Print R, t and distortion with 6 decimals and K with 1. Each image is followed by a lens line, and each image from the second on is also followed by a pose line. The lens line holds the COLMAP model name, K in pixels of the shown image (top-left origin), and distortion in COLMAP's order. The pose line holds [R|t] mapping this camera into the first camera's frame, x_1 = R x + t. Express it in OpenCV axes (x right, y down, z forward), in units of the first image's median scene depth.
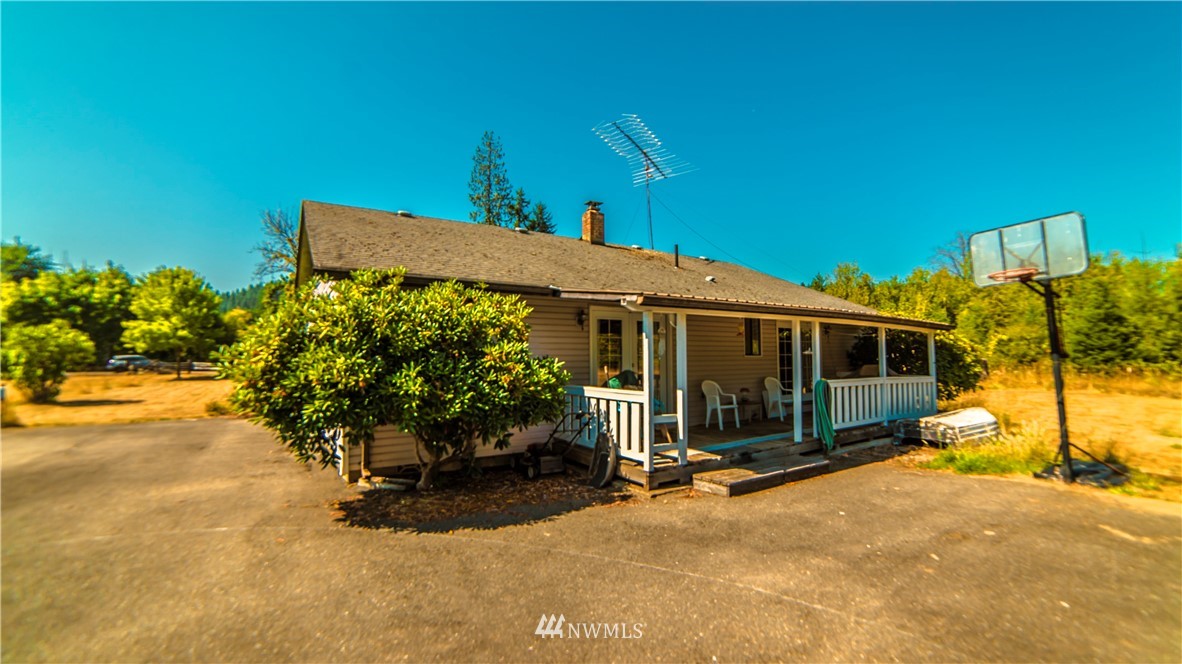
lens RADIAL K [[494.1, 0, 598.4], [0, 494.1, 328.6], [0, 0, 1]] dist [-0.103491, 0.037675]
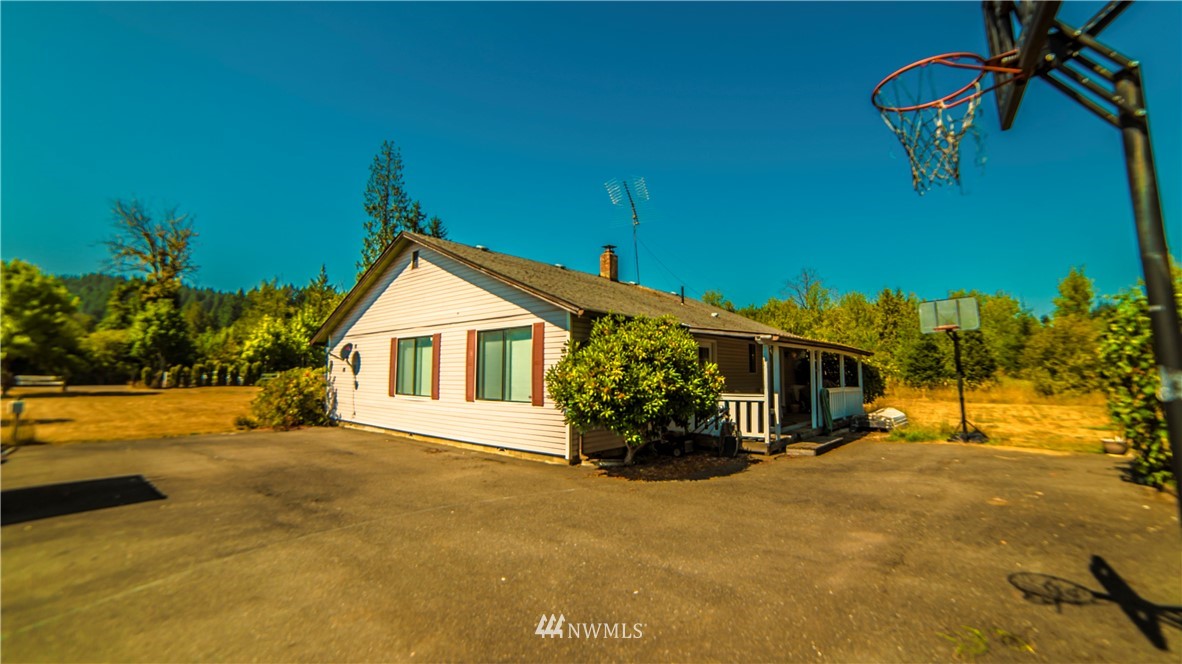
lens RADIAL K [[494.1, 0, 598.4], [0, 494.1, 328.6], [0, 0, 1]] dist [-0.103491, 0.037675]
pose [[0.961977, 0.030454, 0.271428, -0.367581], [-0.021054, 0.999076, -0.037479, -0.006192], [-0.272319, 0.030340, 0.961729, -0.164467]]
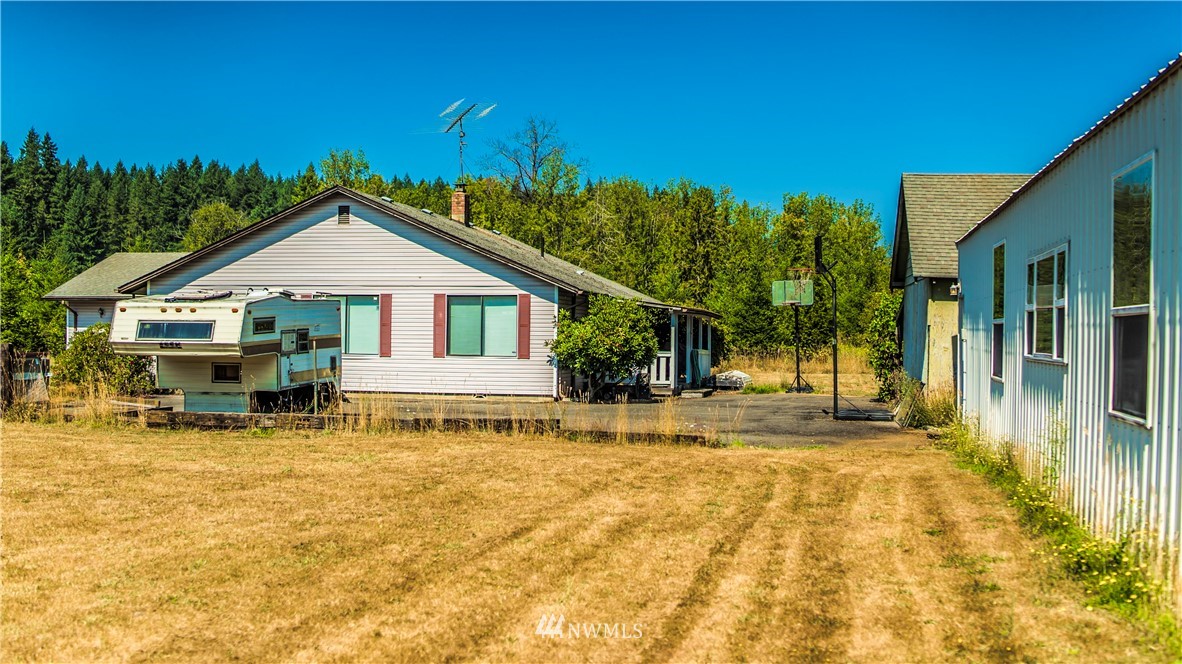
lens RADIAL K [[1215.3, 0, 591.0], [0, 1215.3, 332.0], [0, 0, 1]] dist [-0.081862, 0.001333]
pose [[0.719819, 0.014418, 0.694012, -1.614879], [-0.056793, 0.997656, 0.038178, -0.057748], [-0.691835, -0.066896, 0.718950, -1.074239]]
